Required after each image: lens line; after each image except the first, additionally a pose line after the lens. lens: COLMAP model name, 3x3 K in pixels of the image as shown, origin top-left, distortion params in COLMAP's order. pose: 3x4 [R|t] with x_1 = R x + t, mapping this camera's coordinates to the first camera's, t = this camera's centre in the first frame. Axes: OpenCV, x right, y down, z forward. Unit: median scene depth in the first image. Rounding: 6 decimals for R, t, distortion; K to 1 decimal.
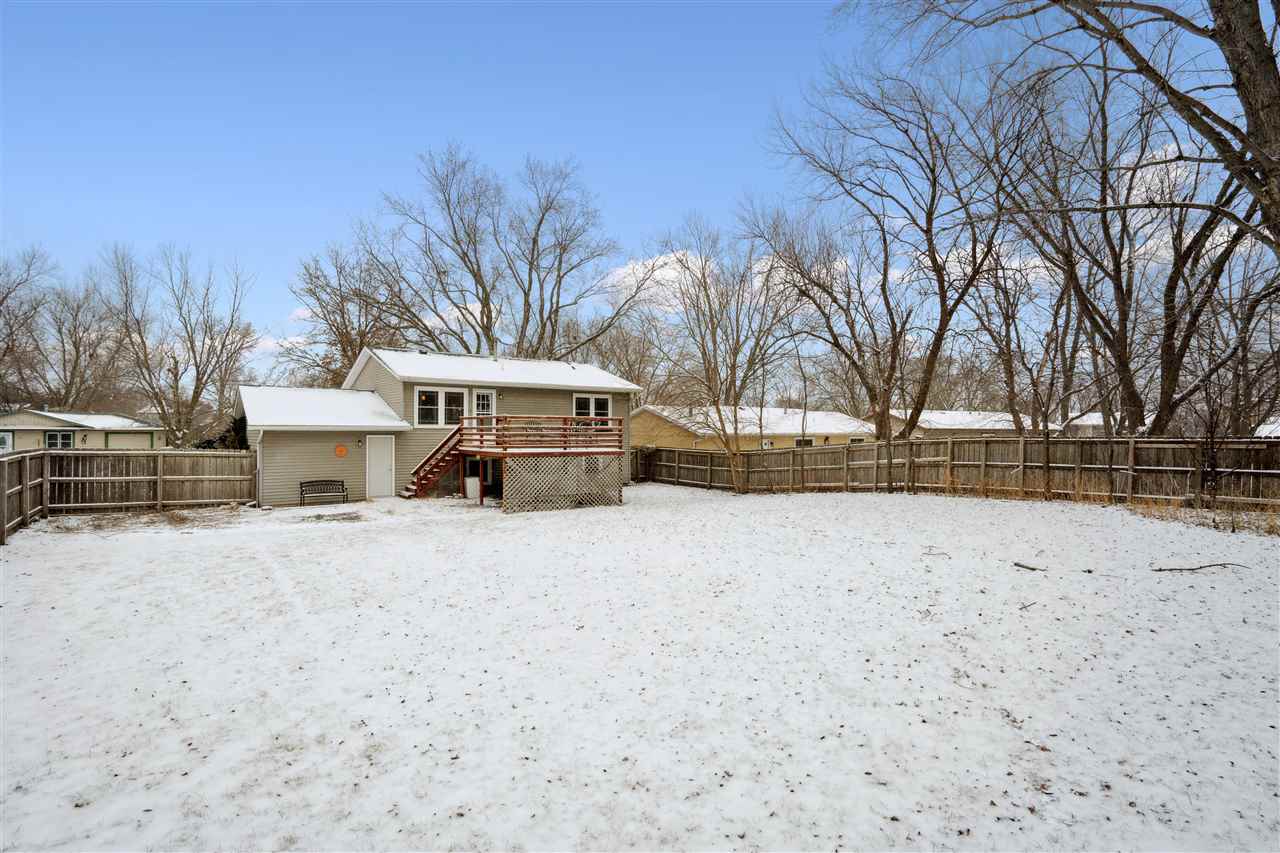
lens RADIAL K [[600.8, 0, 640.0], [0, 600.8, 426.5], [0, 0, 1]] dist [0.000291, 0.000002]
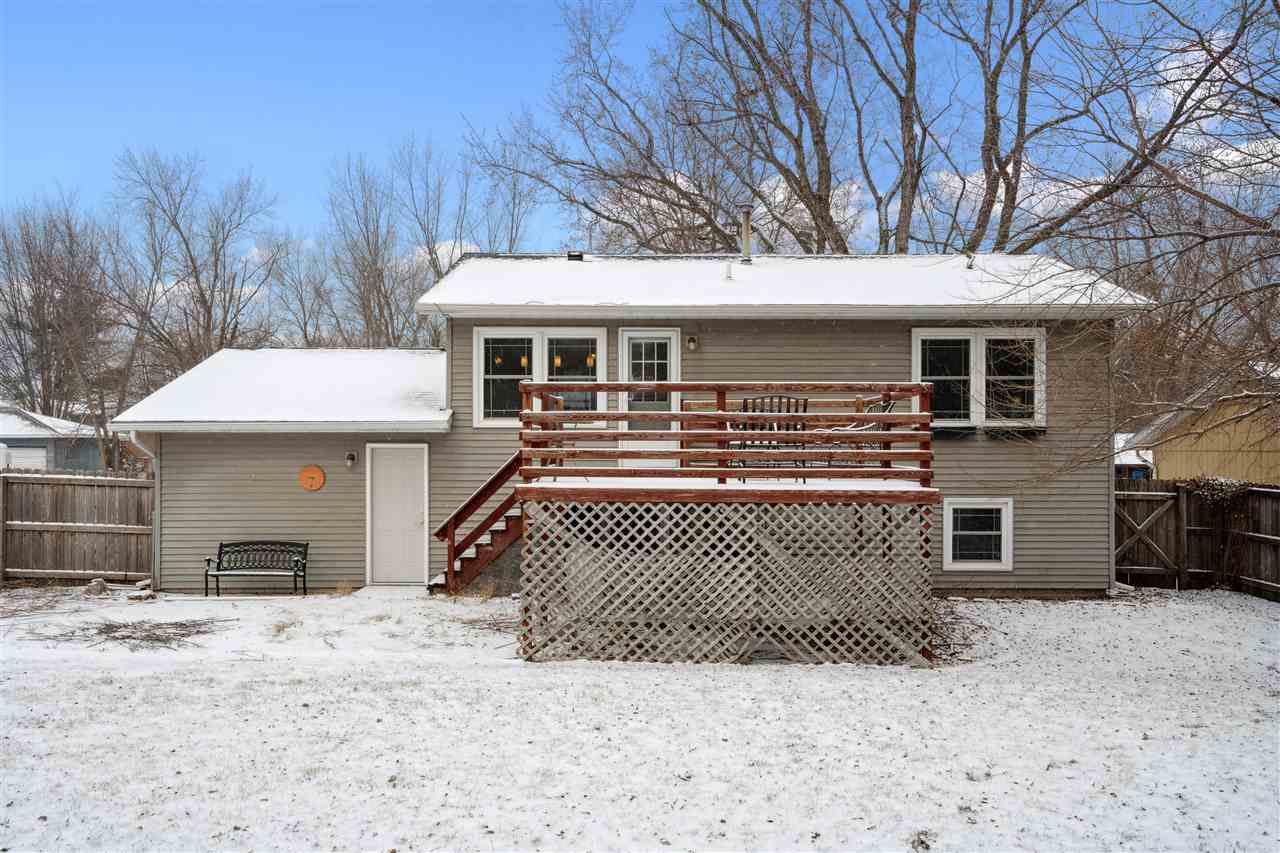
lens RADIAL K [[1105.9, 0, 640.0], [0, 1105.9, 426.5], [0, 0, 1]] dist [0.040533, -0.002227]
pose [[0.797060, -0.013982, -0.603738, 0.187582], [0.004632, 0.999844, -0.017040, 0.016119], [0.603882, 0.010785, 0.797001, 0.444165]]
